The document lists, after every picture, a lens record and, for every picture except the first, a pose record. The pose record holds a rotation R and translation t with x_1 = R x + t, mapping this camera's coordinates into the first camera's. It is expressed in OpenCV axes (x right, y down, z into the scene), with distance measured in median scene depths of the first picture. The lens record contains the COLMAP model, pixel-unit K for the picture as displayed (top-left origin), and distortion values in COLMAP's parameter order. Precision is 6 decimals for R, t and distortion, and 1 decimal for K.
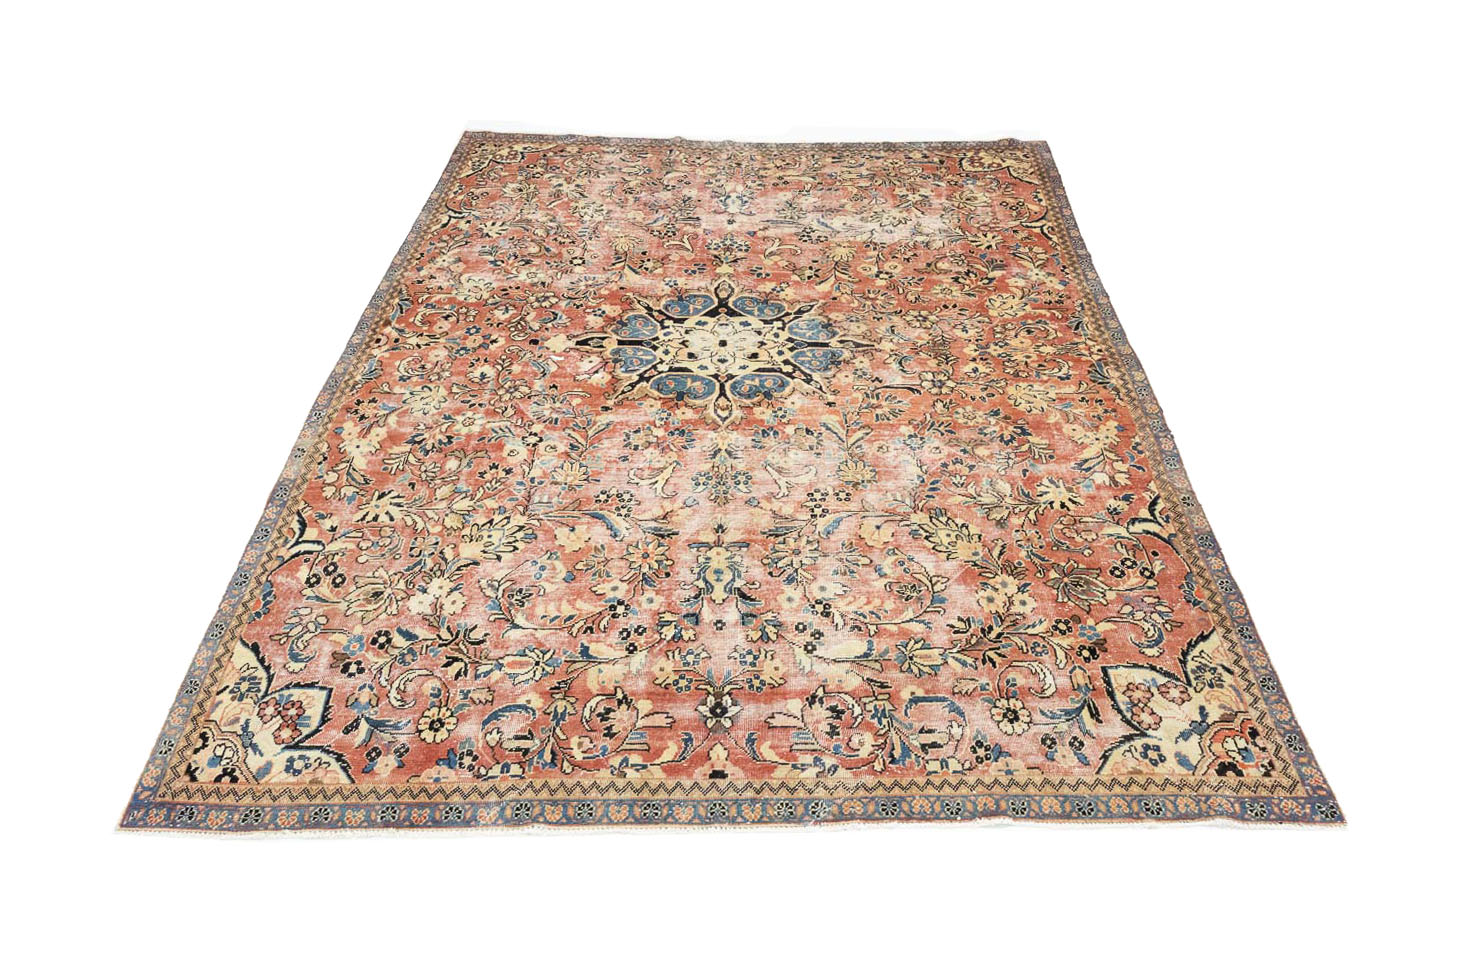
lens RADIAL K [[1209.0, 0, 717.0], [0, 1209.0, 499.4], [0, 0, 1]] dist [-0.006539, 0.007666]
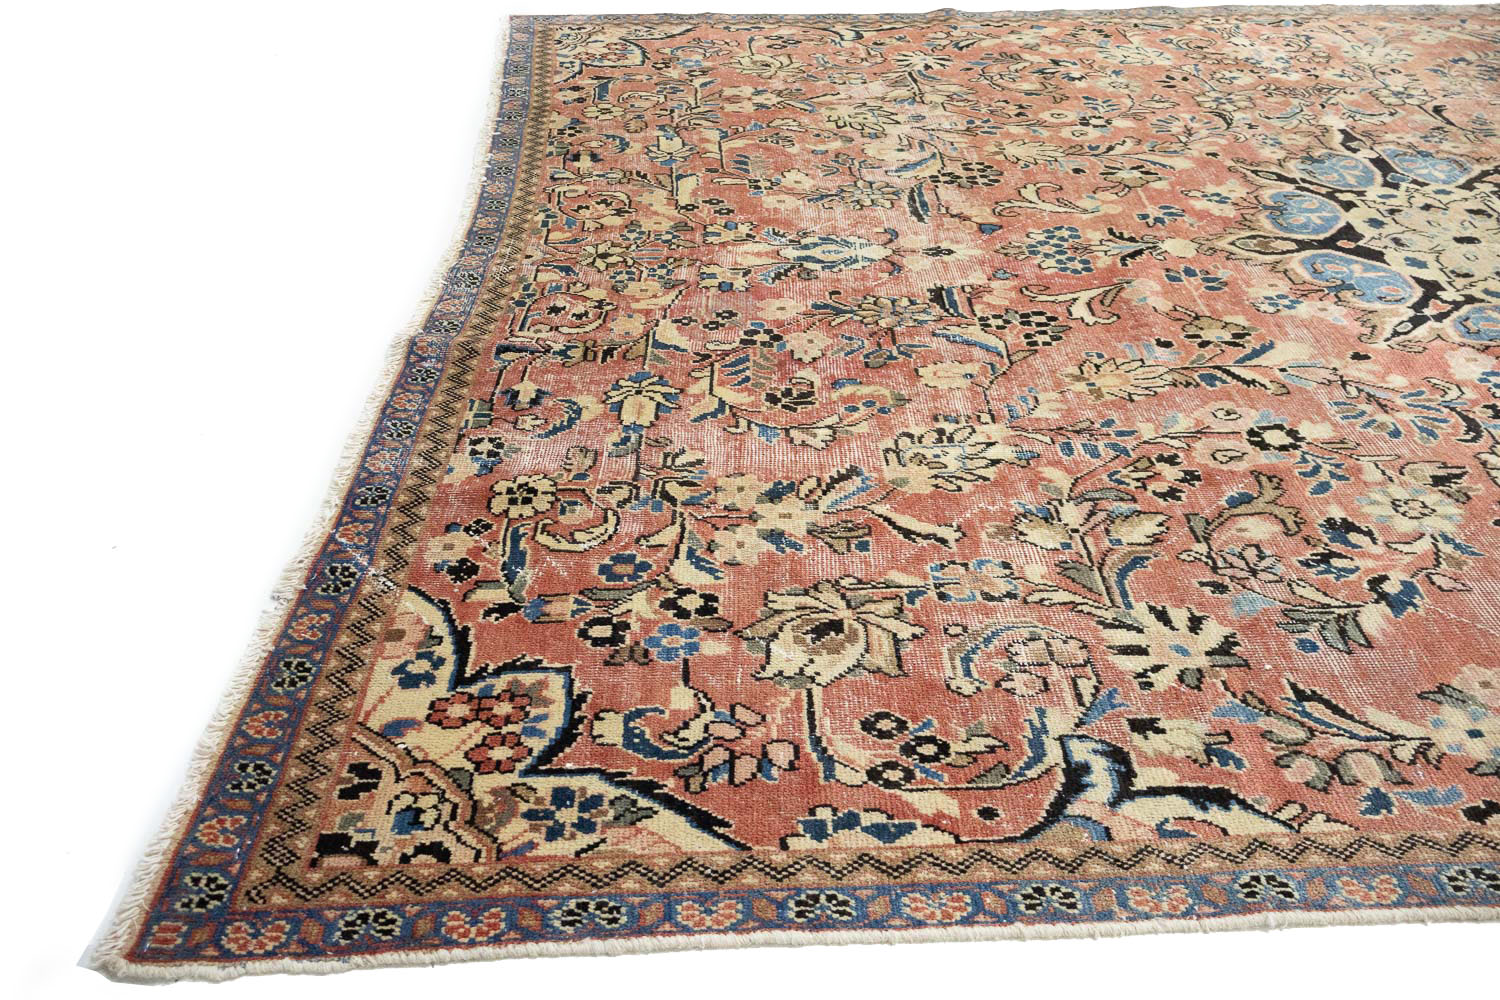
lens RADIAL K [[1242.1, 0, 735.3], [0, 1242.1, 495.8], [0, 0, 1]] dist [-0.006539, 0.007666]
pose [[-0.102941, -0.587396, 0.802726, -0.454415], [0.621553, 0.592071, 0.512956, -0.535782], [-0.776579, 0.551741, 0.304149, 1.169439]]
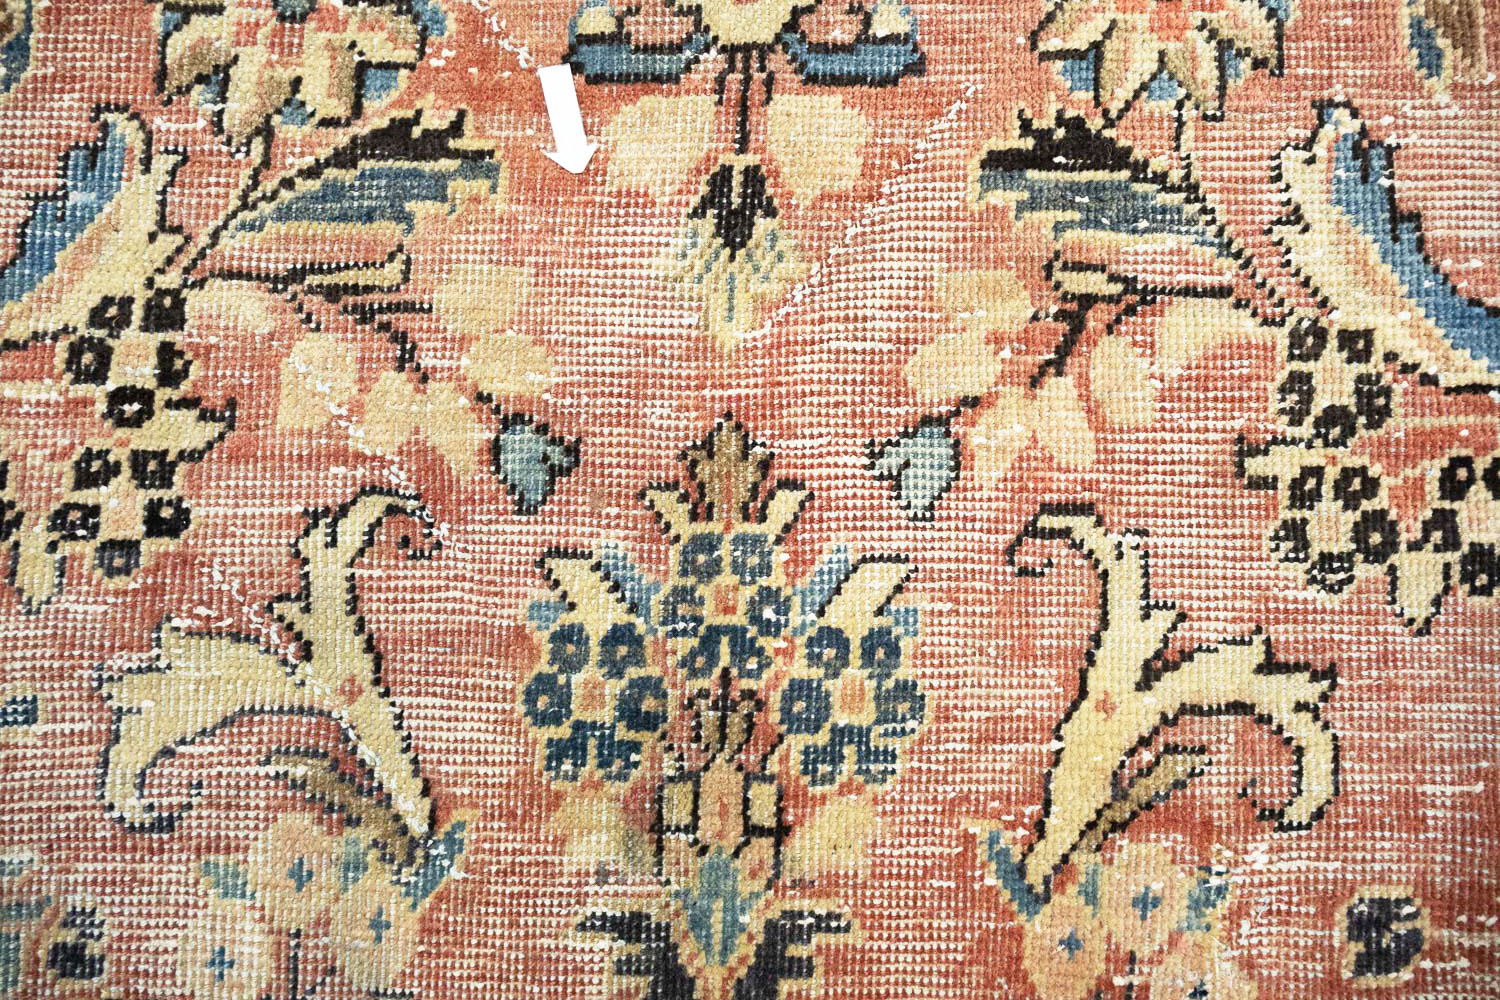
lens RADIAL K [[1242.1, 0, 745.1], [0, 1242.1, 494.3], [0, 0, 1]] dist [-0.006539, 0.007666]
pose [[-0.999789, 0.001153, 0.020494, -0.001754], [0.016185, -0.569785, 0.821634, -0.116251], [0.012624, 0.821793, 0.569647, 0.784428]]
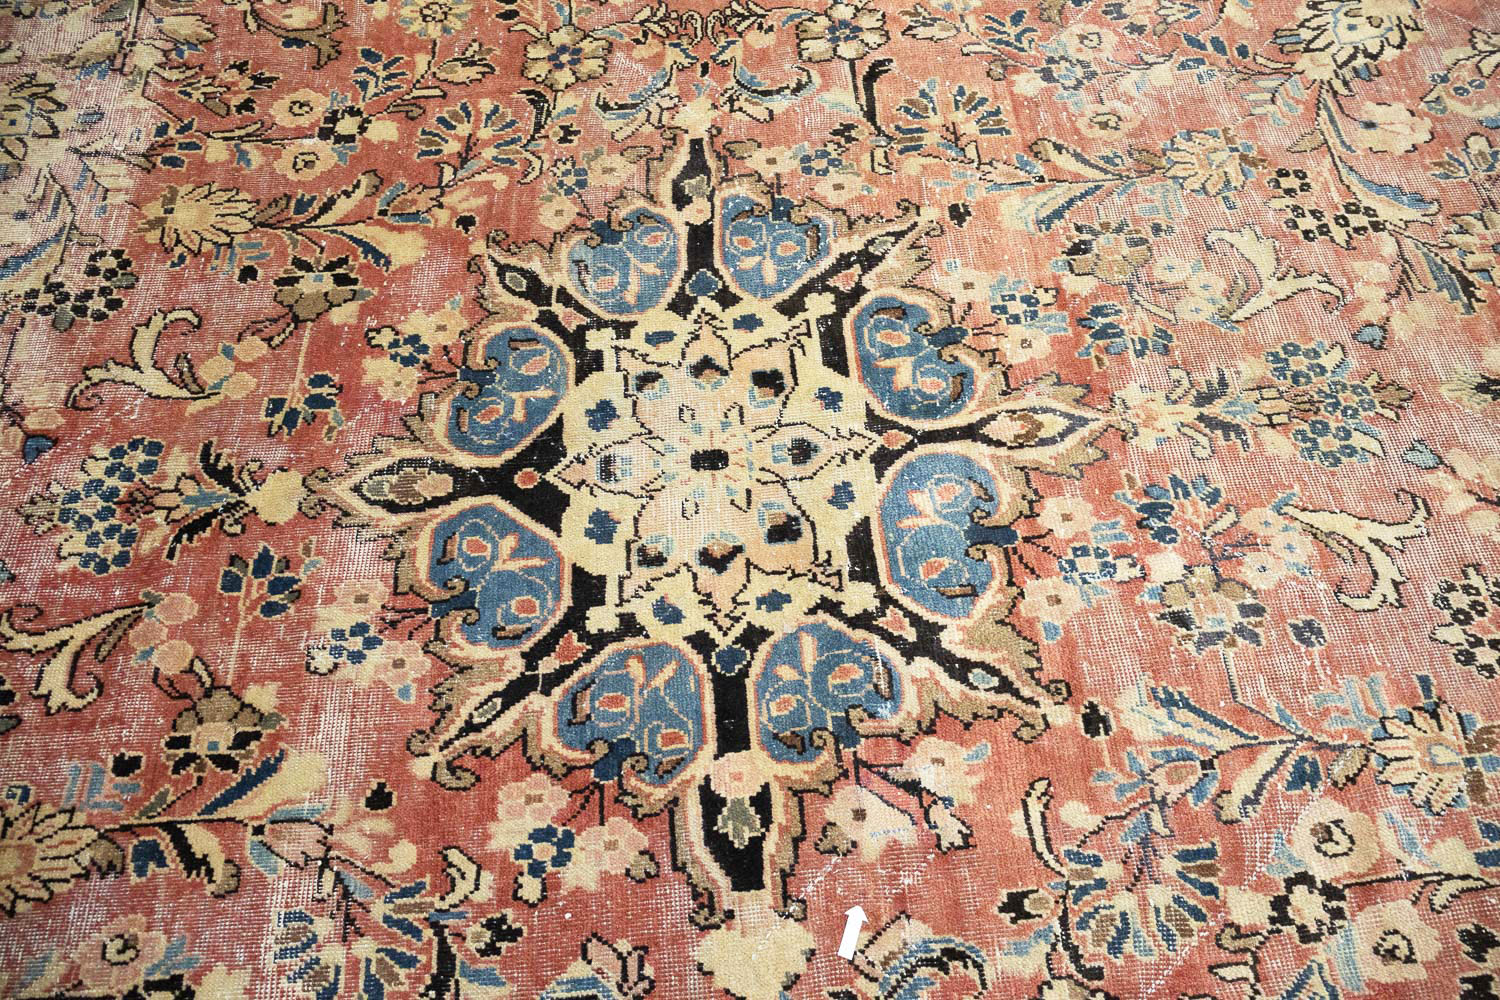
lens RADIAL K [[1242.1, 0, 735.8], [0, 1242.1, 497.7], [0, 0, 1]] dist [-0.006539, 0.007666]
pose [[-0.114233, -0.871787, 0.476381, -0.183373], [0.631672, 0.306368, 0.712130, -0.389755], [-0.766774, 0.382265, 0.515686, 0.832936]]
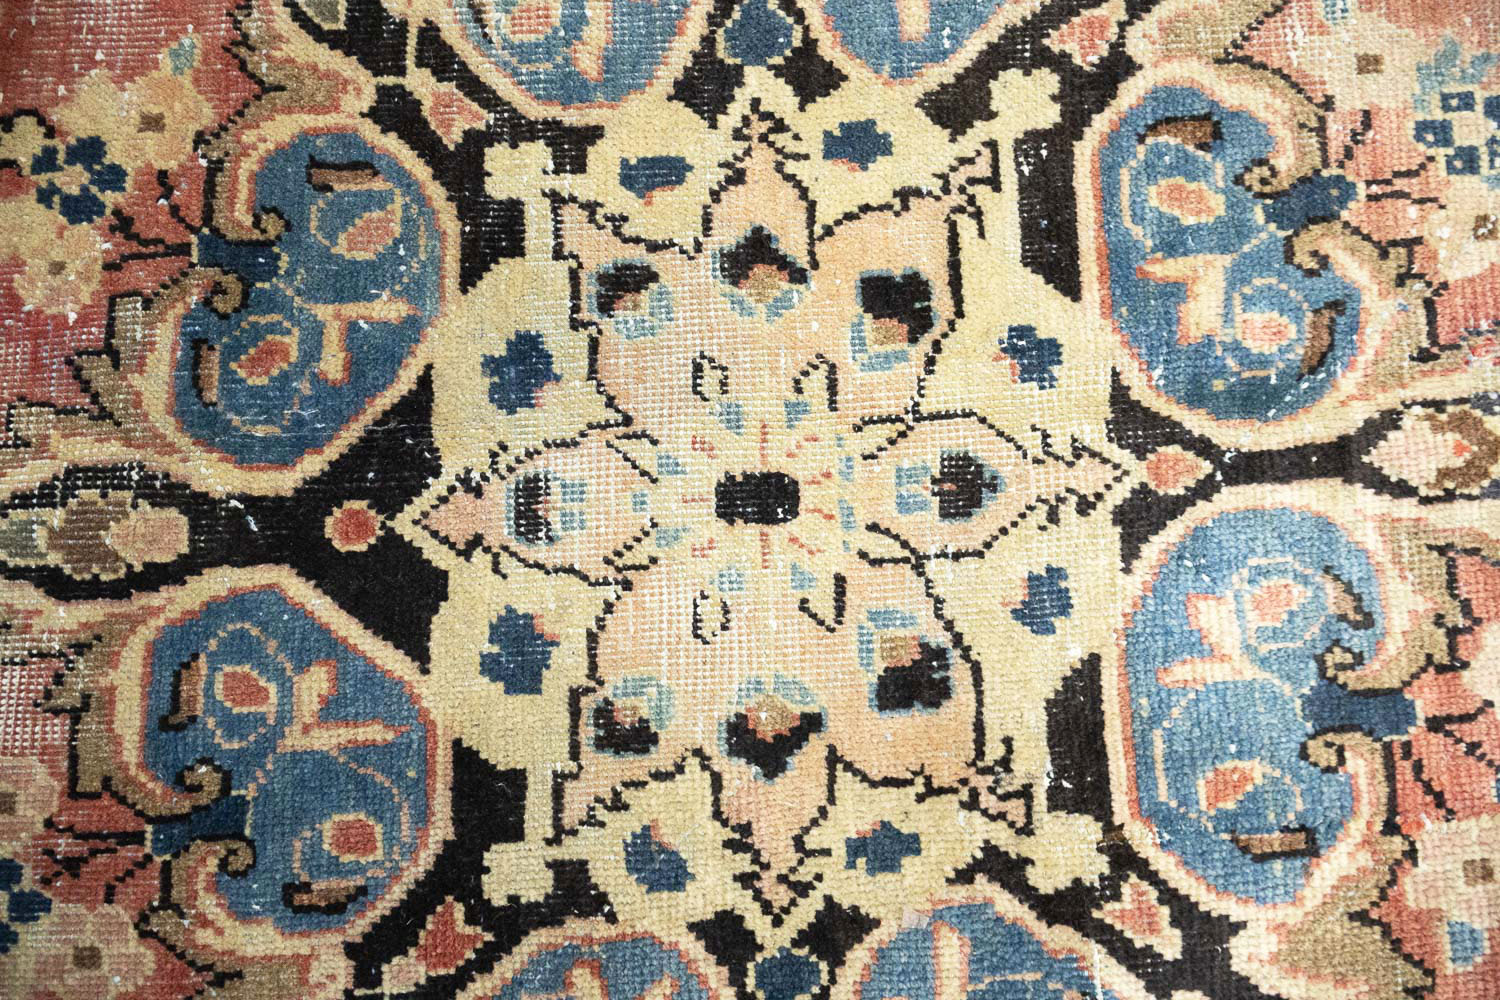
lens RADIAL K [[1242.1, 0, 746.2], [0, 1242.1, 505.3], [0, 0, 1]] dist [-0.006539, 0.007666]
pose [[-0.072153, -0.992645, 0.097214, -0.012207], [0.623492, 0.031186, 0.781207, -0.265095], [-0.778493, 0.116979, 0.616656, 0.924444]]
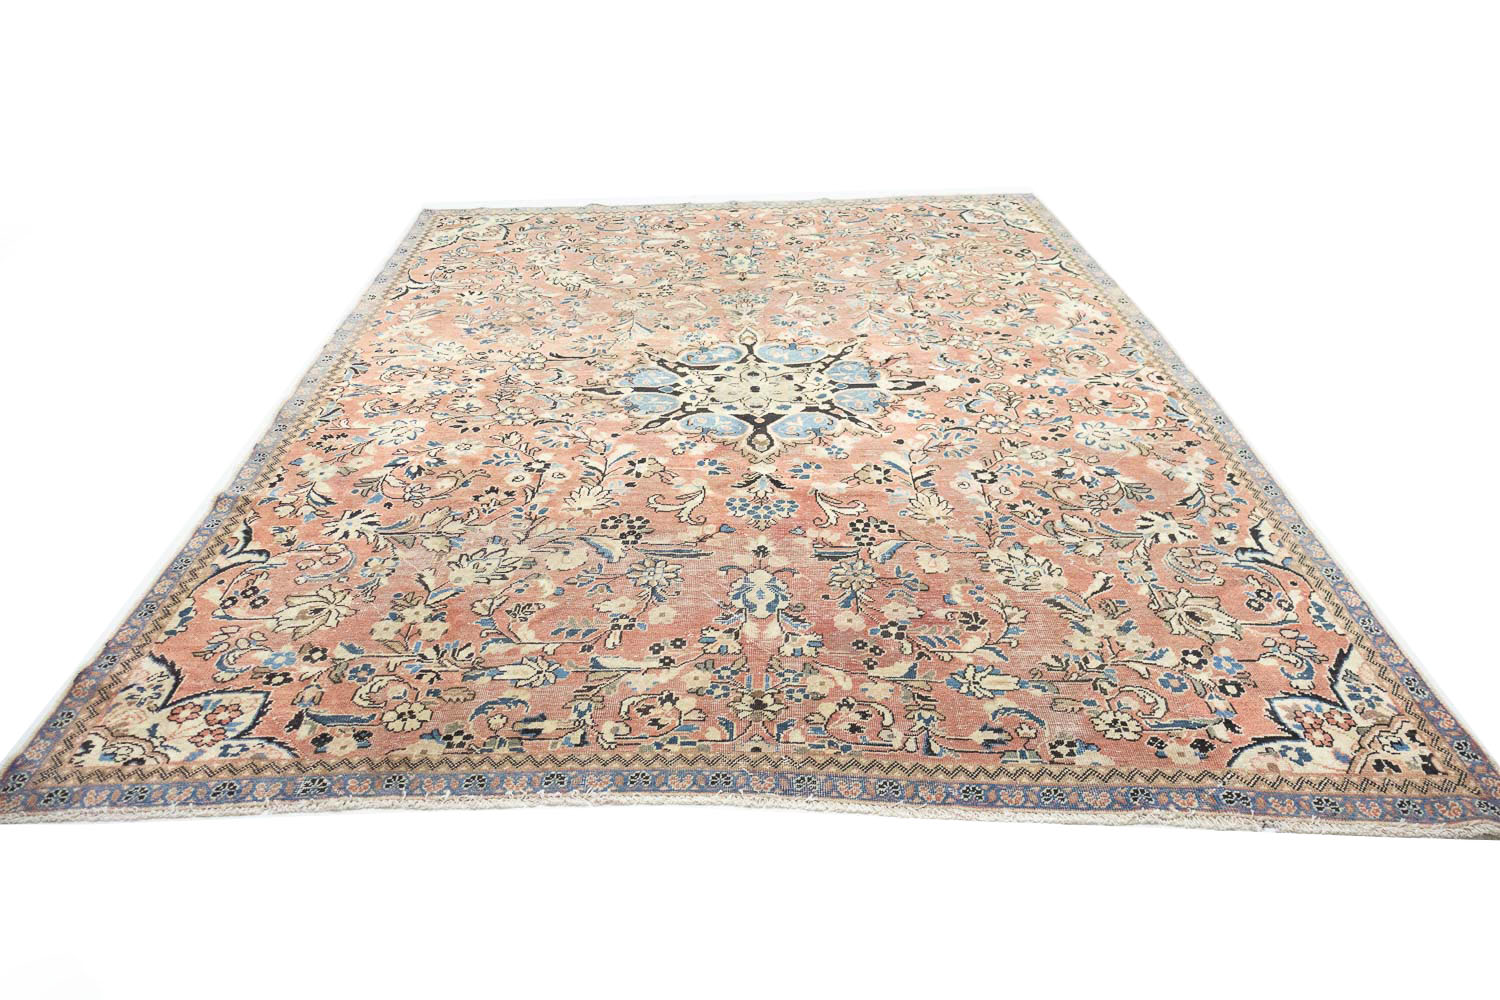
lens RADIAL K [[1242.1, 0, 738.1], [0, 1242.1, 498.7], [0, 0, 1]] dist [-0.006539, 0.007666]
pose [[-0.998229, 0.056767, -0.017774, 0.038389], [0.004782, 0.374413, 0.927250, -0.950844], [0.059292, 0.925523, -0.374021, 1.443339]]
